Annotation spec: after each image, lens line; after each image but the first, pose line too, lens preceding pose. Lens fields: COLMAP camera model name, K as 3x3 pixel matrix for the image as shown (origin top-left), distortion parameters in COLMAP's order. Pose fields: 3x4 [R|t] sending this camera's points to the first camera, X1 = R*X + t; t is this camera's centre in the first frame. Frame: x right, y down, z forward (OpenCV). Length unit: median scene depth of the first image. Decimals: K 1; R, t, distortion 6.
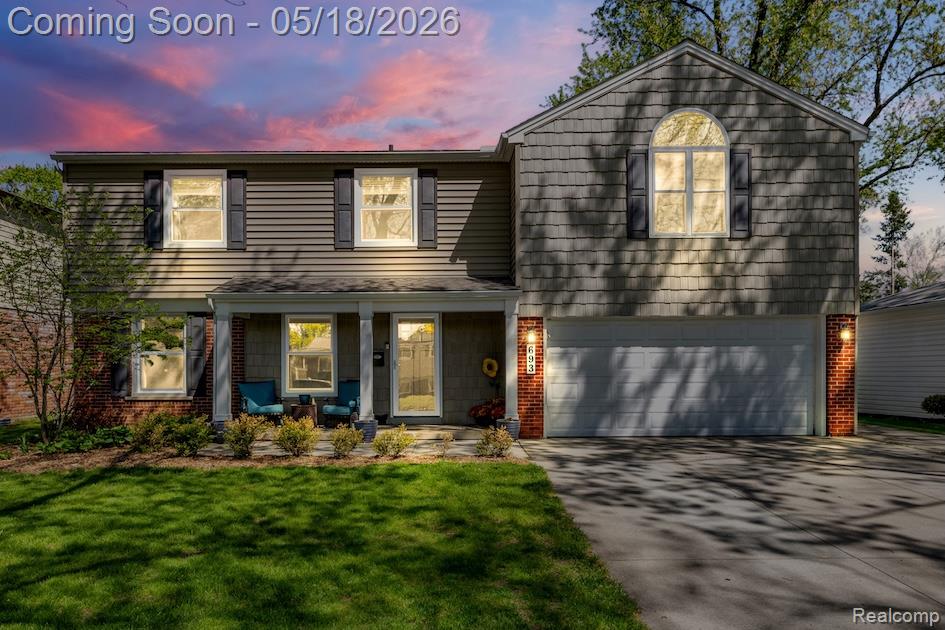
lens RADIAL K [[506.6, 0, 472.5], [0, 506.6, 320.3], [0, 0, 1]] dist [-0.007139, -0.001700]
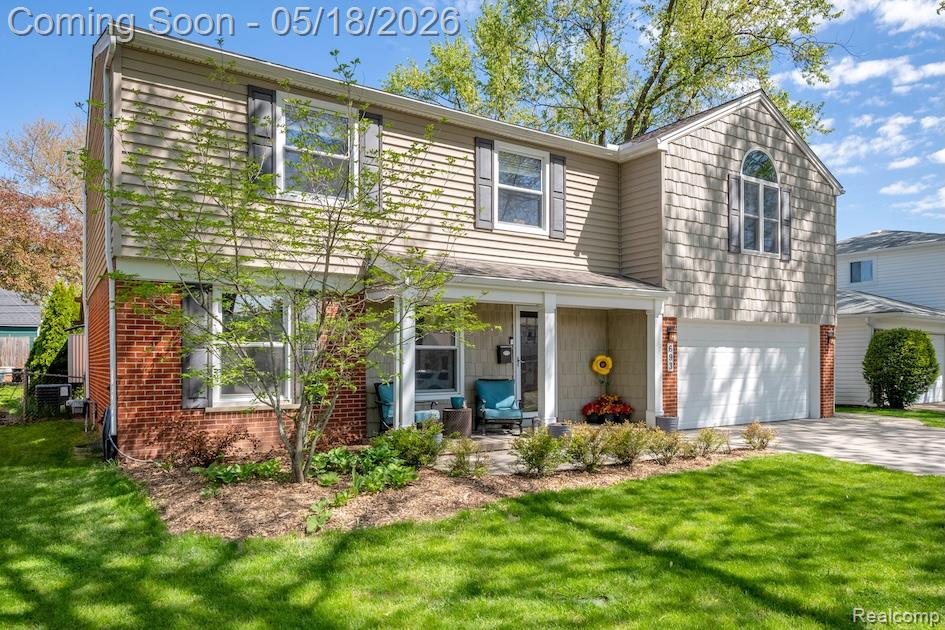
lens RADIAL K [[538.2, 0, 472.2], [0, 538.2, 311.2], [0, 0, 1]] dist [-0.001081, -0.000376]
pose [[0.880150, 0.048110, 0.472251, -0.738763], [-0.048354, 0.998763, -0.011629, 0.012827], [-0.472226, -0.012600, 0.881388, 0.197692]]
